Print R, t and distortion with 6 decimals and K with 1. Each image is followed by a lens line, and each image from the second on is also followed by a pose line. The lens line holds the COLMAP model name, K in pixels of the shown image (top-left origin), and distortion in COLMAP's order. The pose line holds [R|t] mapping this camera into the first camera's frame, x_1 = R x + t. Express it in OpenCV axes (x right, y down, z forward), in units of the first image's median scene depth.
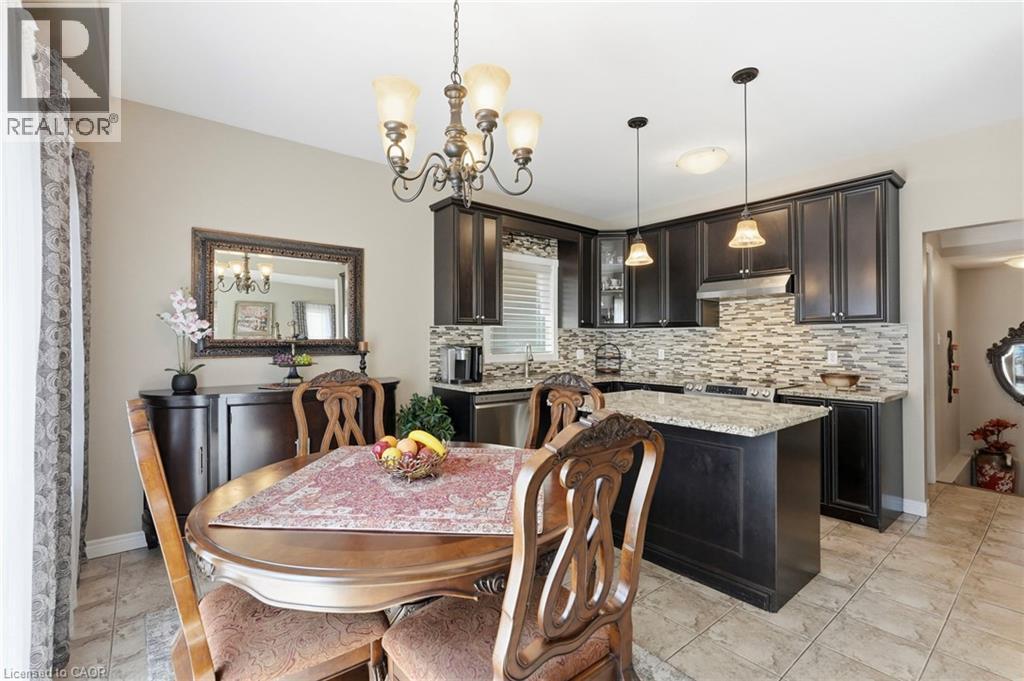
lens RADIAL K [[467.4, 0, 525.9], [0, 467.4, 336.4], [0, 0, 1]] dist [0.002981, 0.005855]
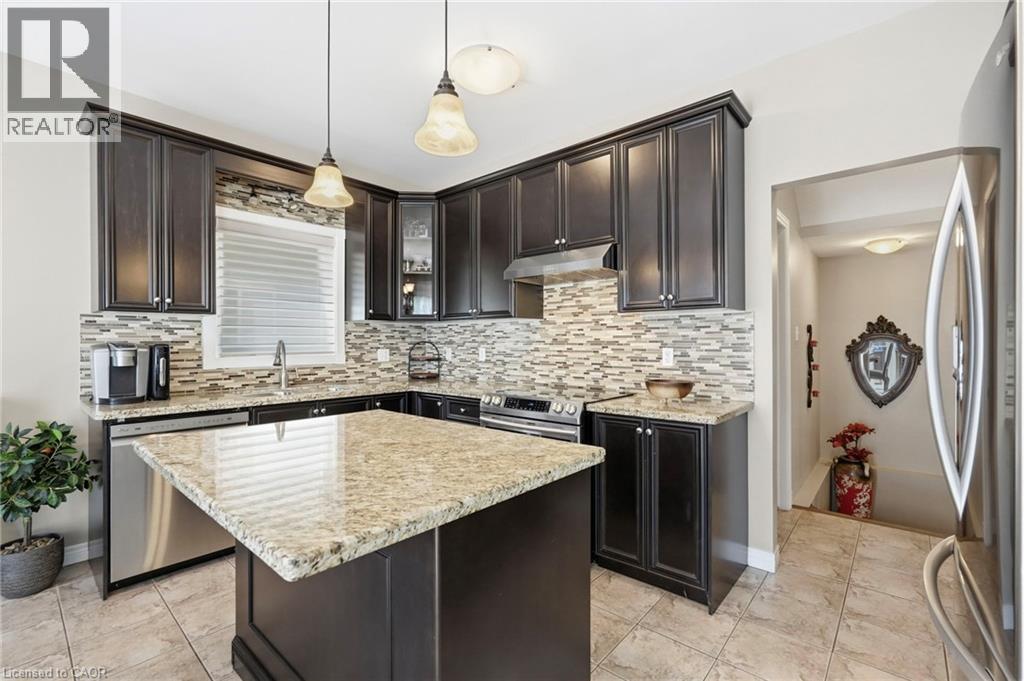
lens RADIAL K [[454.5, 0, 512.0], [0, 454.5, 340.5], [0, 0, 1]] dist [-0.000760, 0.000418]
pose [[0.989895, -0.003686, 0.141757, 0.265463], [0.002619, 0.999967, 0.007716, 0.010529], [-0.141781, -0.007267, 0.989871, 0.275185]]
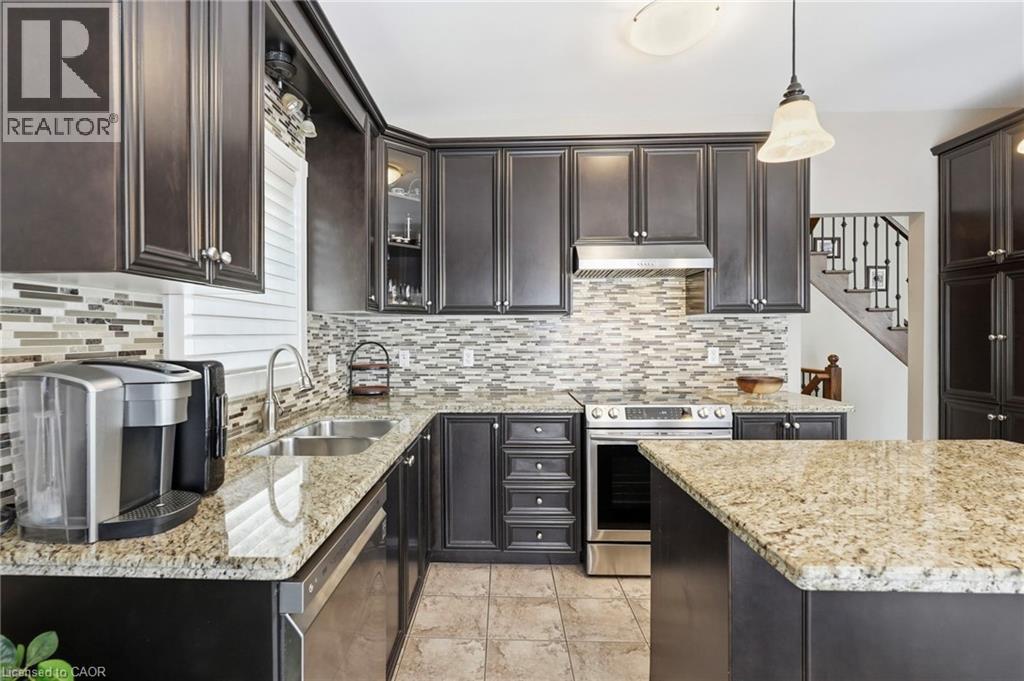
lens RADIAL K [[479.8, 0, 496.8], [0, 479.8, 336.6], [0, 0, 1]] dist [-0.001782, -0.000042]
pose [[0.676013, -0.007562, 0.736851, -0.175858], [-0.001545, 0.999931, 0.011680, 0.002711], [-0.736888, -0.009034, 0.675955, 0.623840]]
